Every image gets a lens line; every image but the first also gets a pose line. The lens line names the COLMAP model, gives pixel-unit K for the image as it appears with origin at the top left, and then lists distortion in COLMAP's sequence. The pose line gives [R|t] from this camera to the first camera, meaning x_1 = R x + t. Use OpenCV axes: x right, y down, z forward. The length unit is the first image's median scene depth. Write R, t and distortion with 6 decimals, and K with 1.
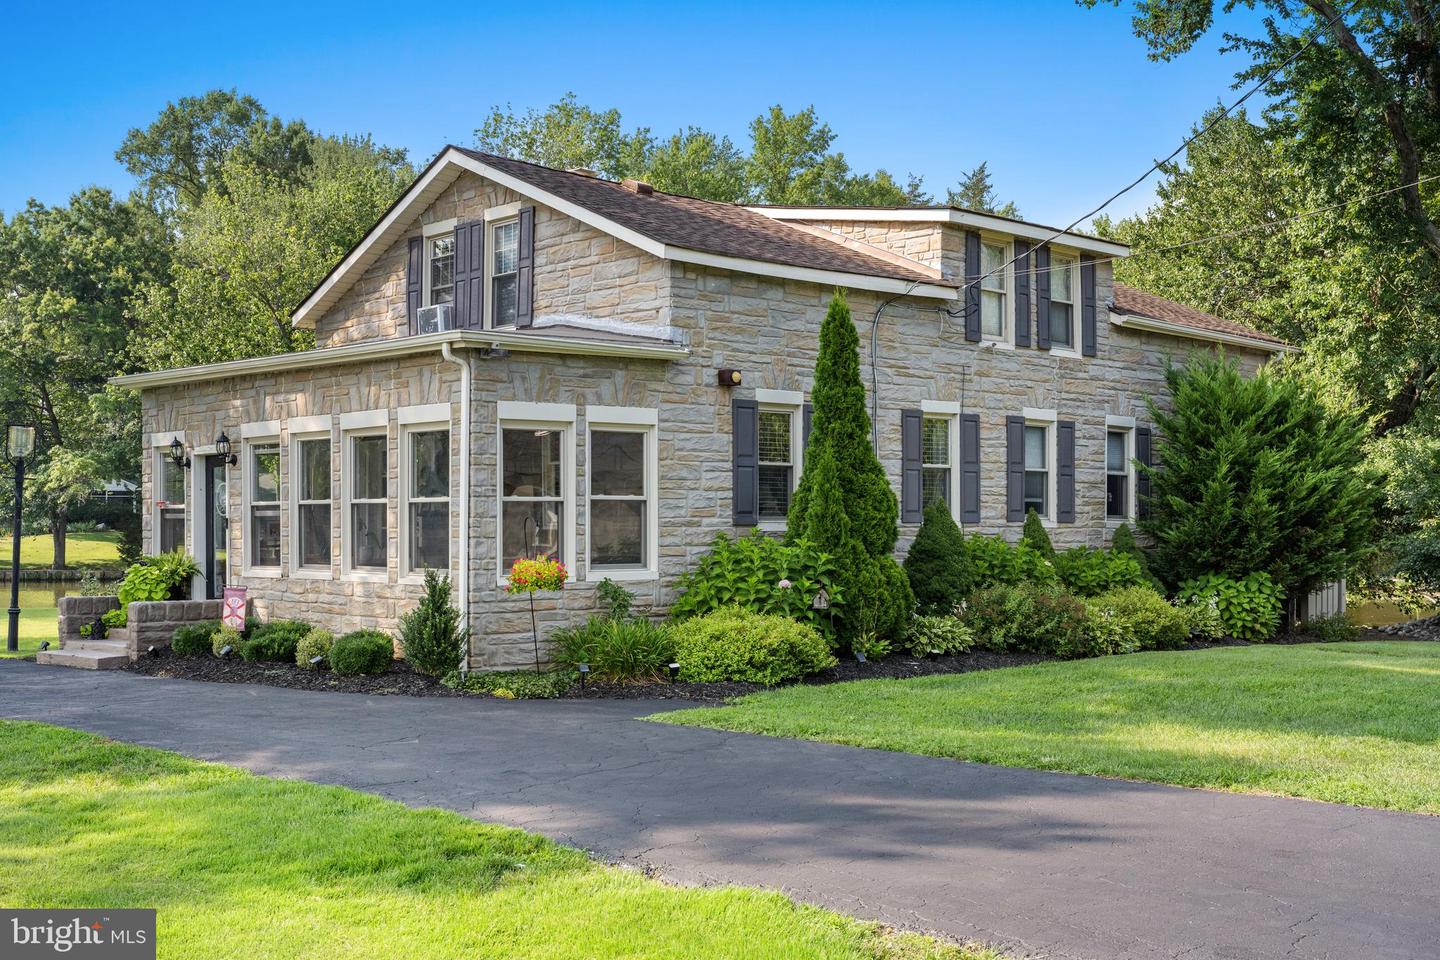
lens RADIAL K [[1594.4, 0, 718.6], [0, 1594.4, 481.8], [0, 0, 1]] dist [0.005039, 0.000000]
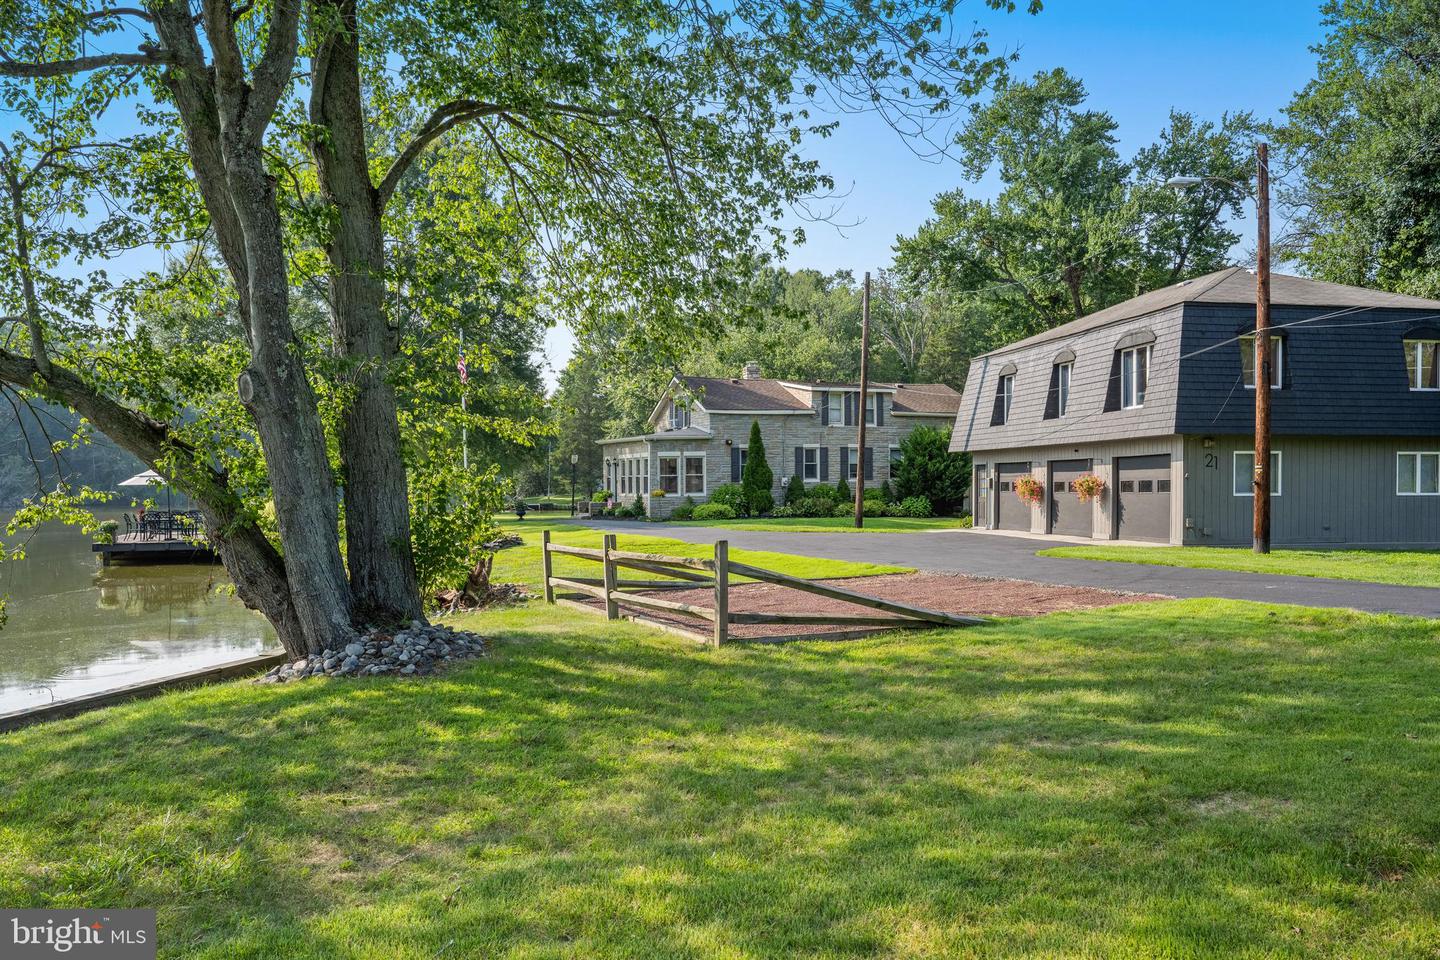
lens RADIAL K [[1222.8, 0, 720.2], [0, 1222.8, 504.6], [0, 0, 1]] dist [0.014827, -0.005420]
pose [[0.915097, -0.000539, -0.403234, 1.056976], [0.018457, 0.999007, 0.040551, -0.032684], [0.402812, -0.044551, 0.914198, -1.508115]]
